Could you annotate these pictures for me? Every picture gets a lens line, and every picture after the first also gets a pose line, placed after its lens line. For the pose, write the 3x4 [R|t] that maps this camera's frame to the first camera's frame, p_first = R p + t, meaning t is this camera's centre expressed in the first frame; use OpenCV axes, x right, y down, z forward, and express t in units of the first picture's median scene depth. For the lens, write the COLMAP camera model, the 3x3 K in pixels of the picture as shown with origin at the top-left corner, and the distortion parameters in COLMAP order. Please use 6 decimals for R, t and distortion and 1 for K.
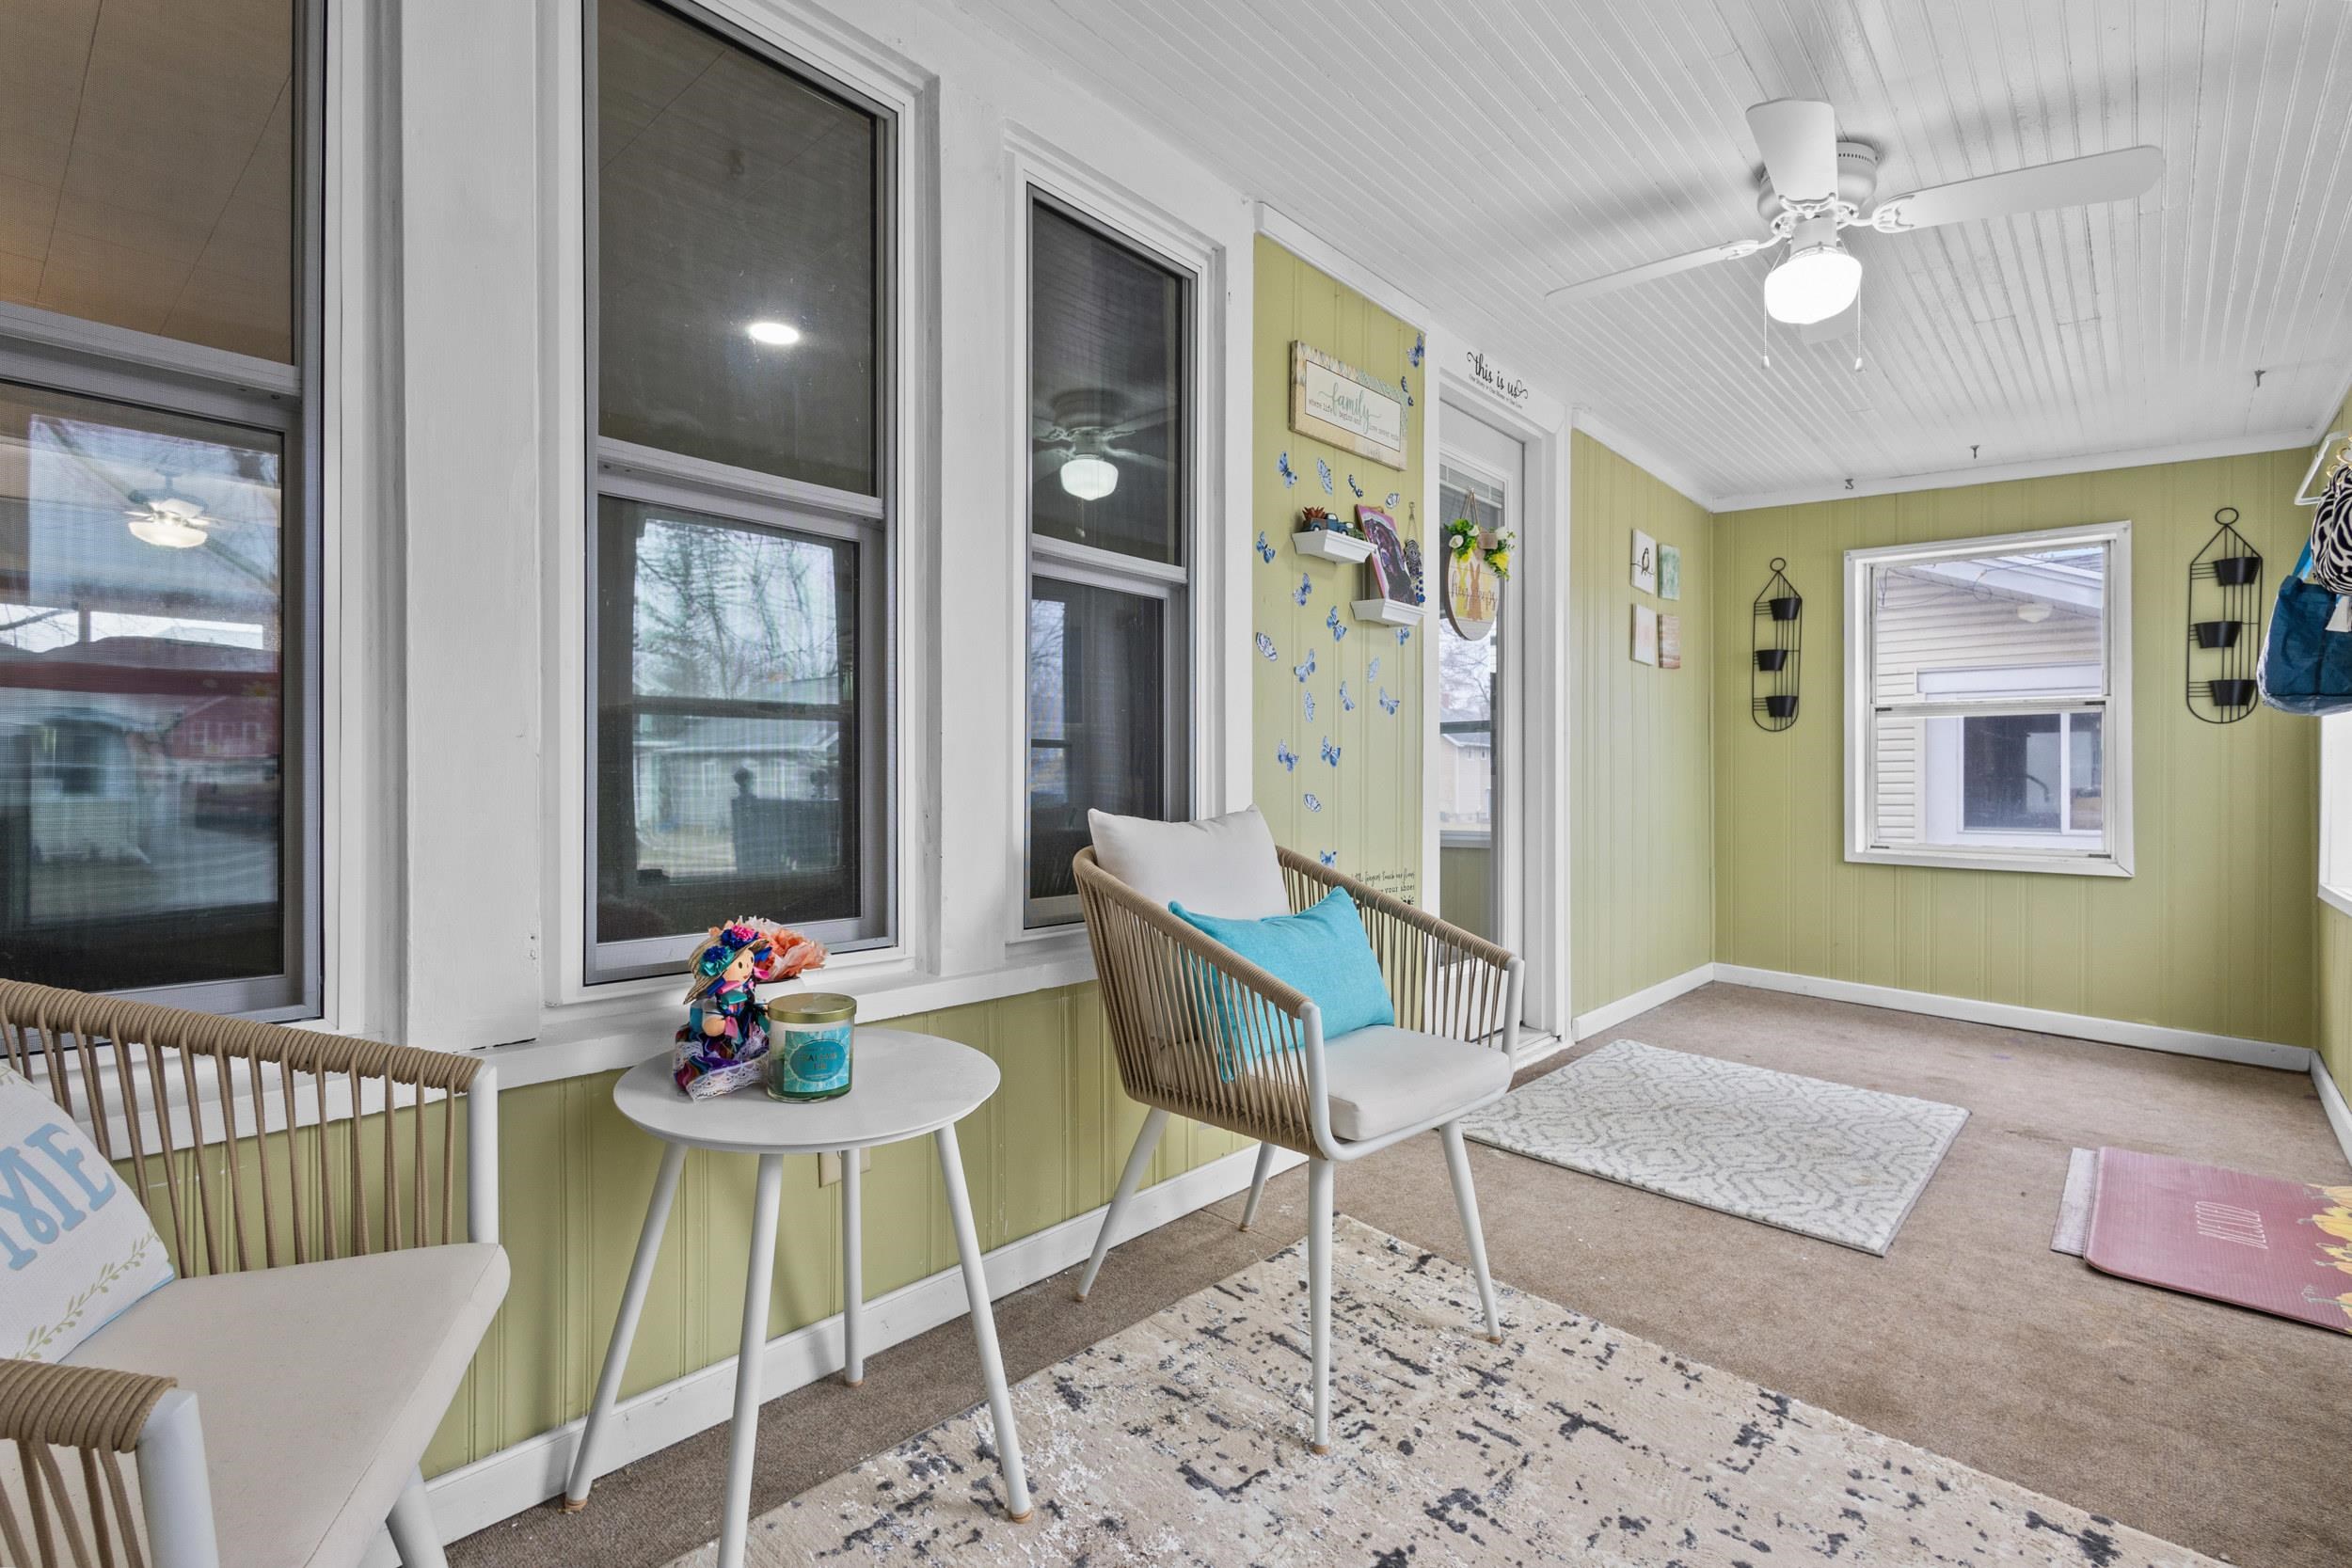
lens RADIAL K [[1079.0, 0, 1178.8], [0, 1079.0, 787.3], [0, 0, 1]] dist [0.005462, -0.002380]
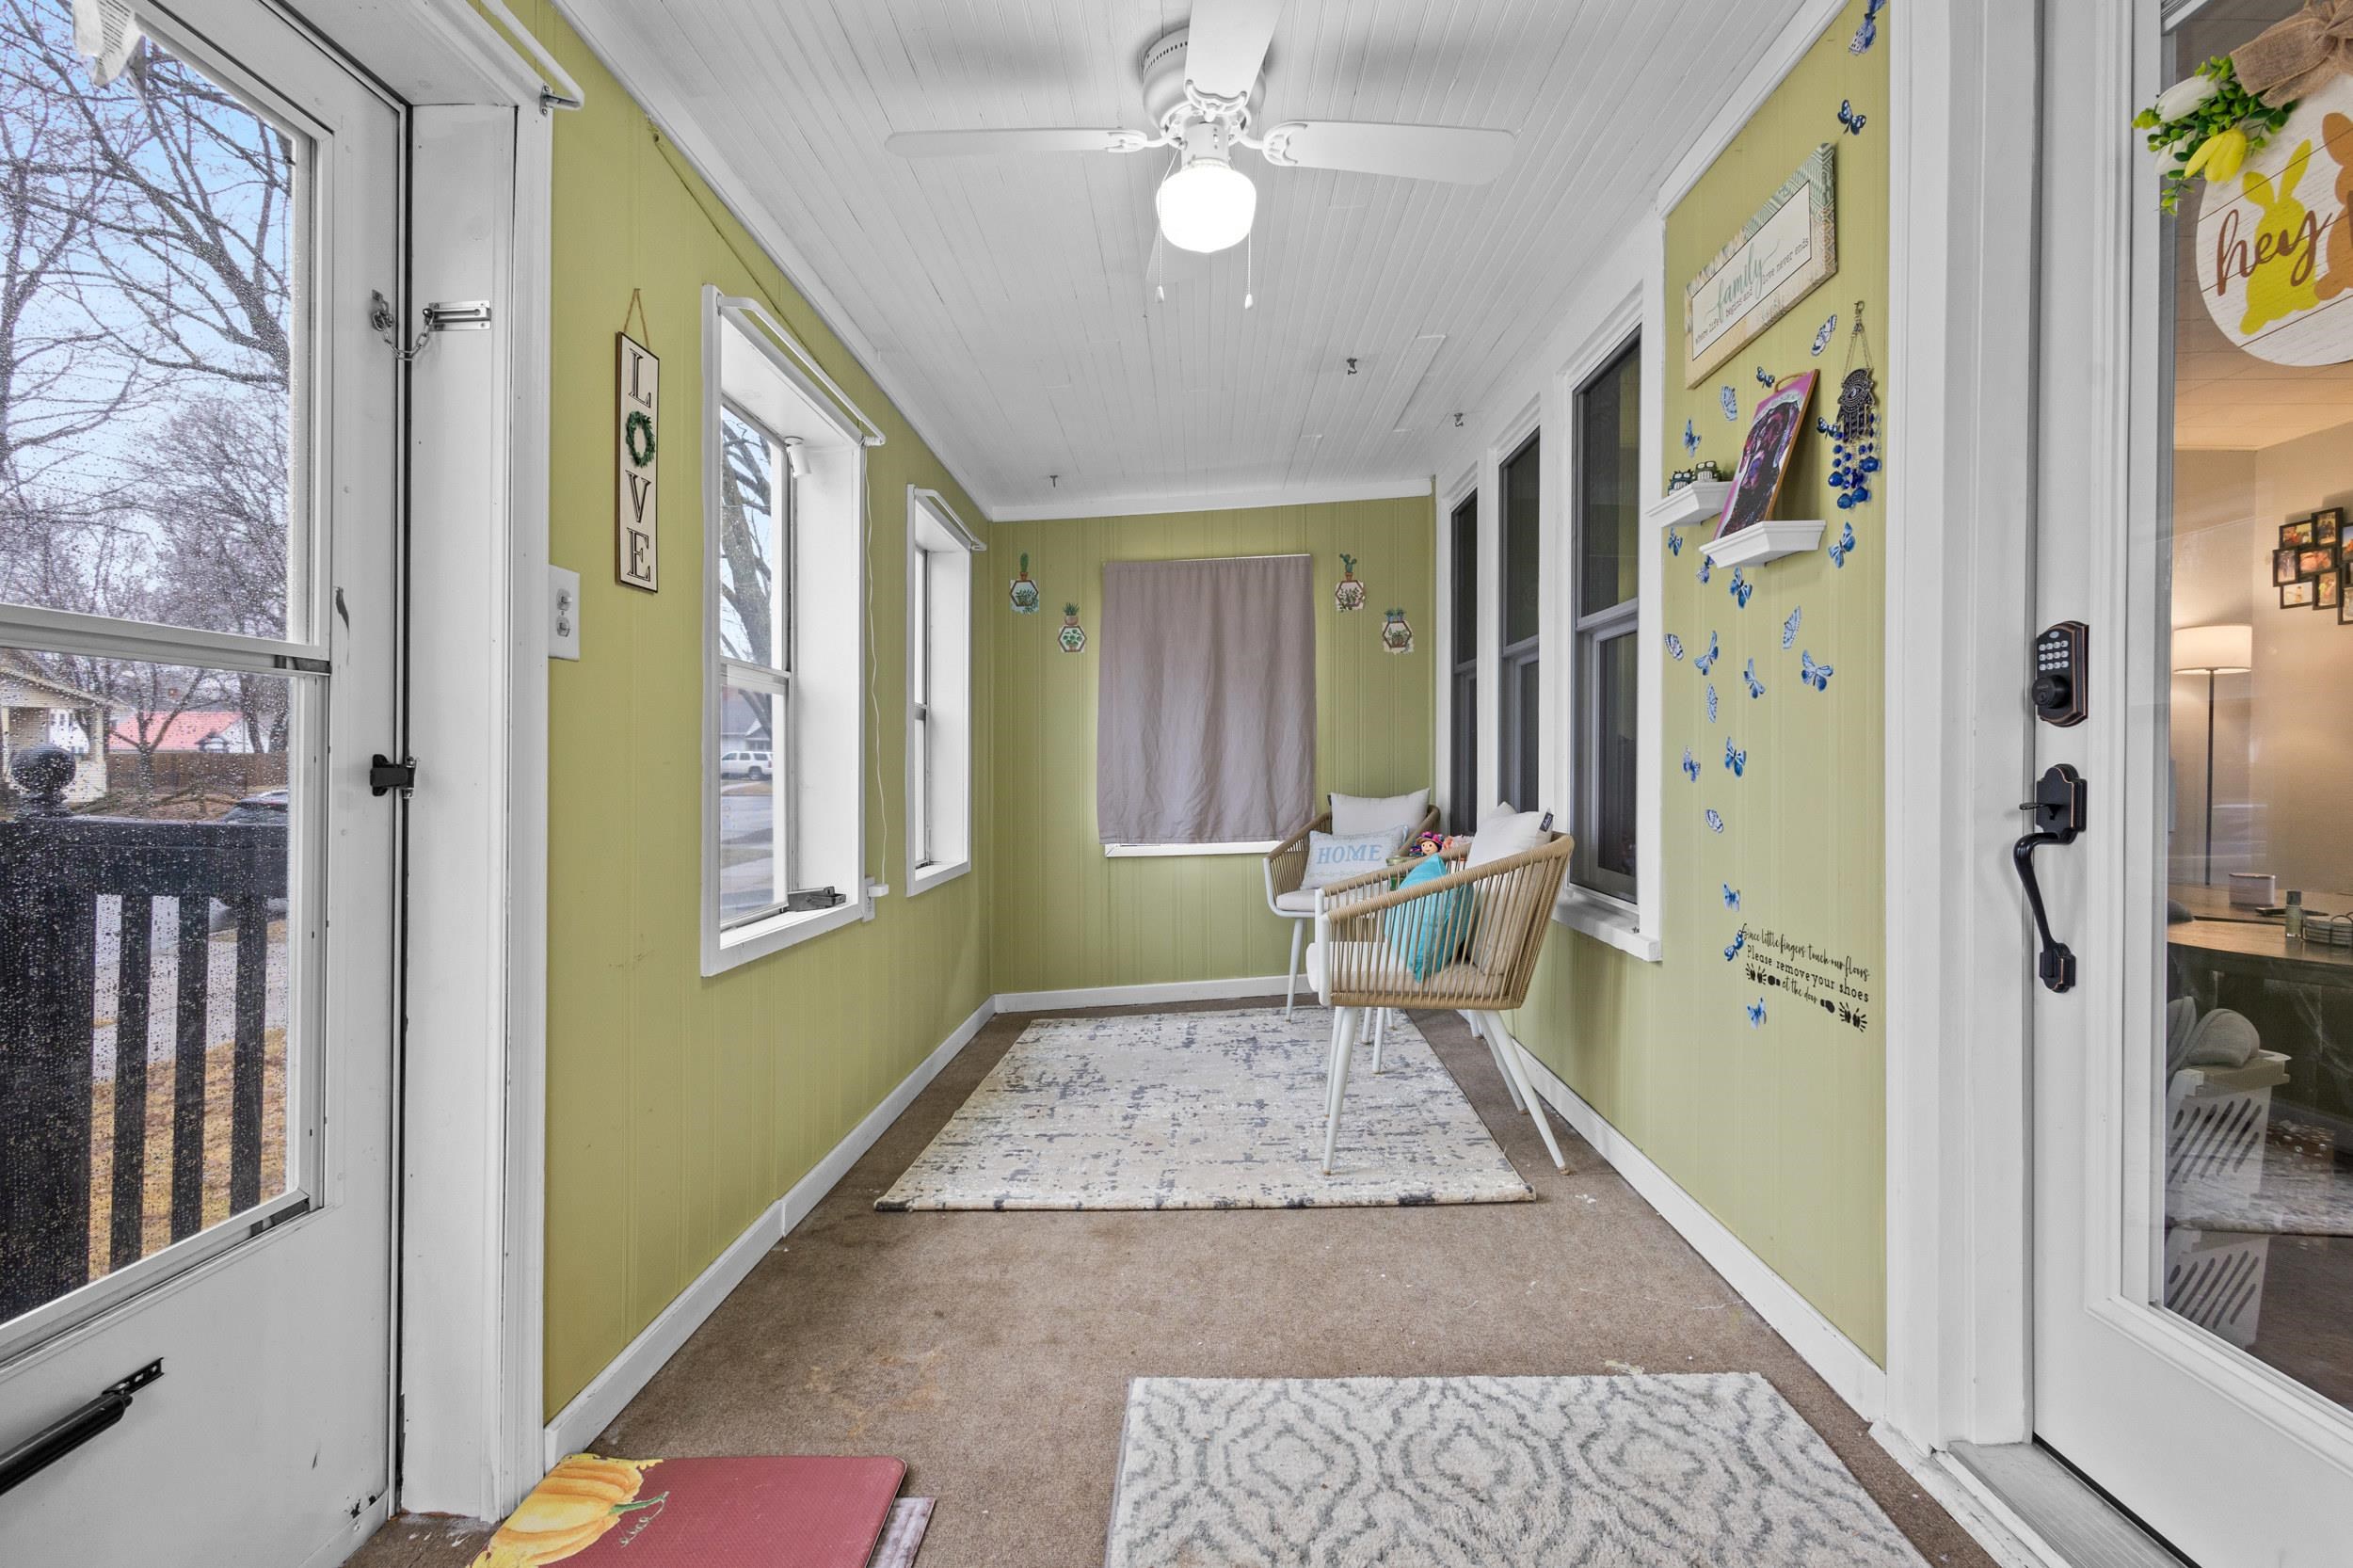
lens RADIAL K [[1079.5, 0, 1178.0], [0, 1079.5, 768.3], [0, 0, 1]] dist [0.005462, -0.002380]
pose [[-0.761384, -0.002286, -0.648298, 1.038192], [-0.010940, 0.999897, 0.009324, -0.031119], [0.648209, 0.014191, -0.761330, 1.475518]]
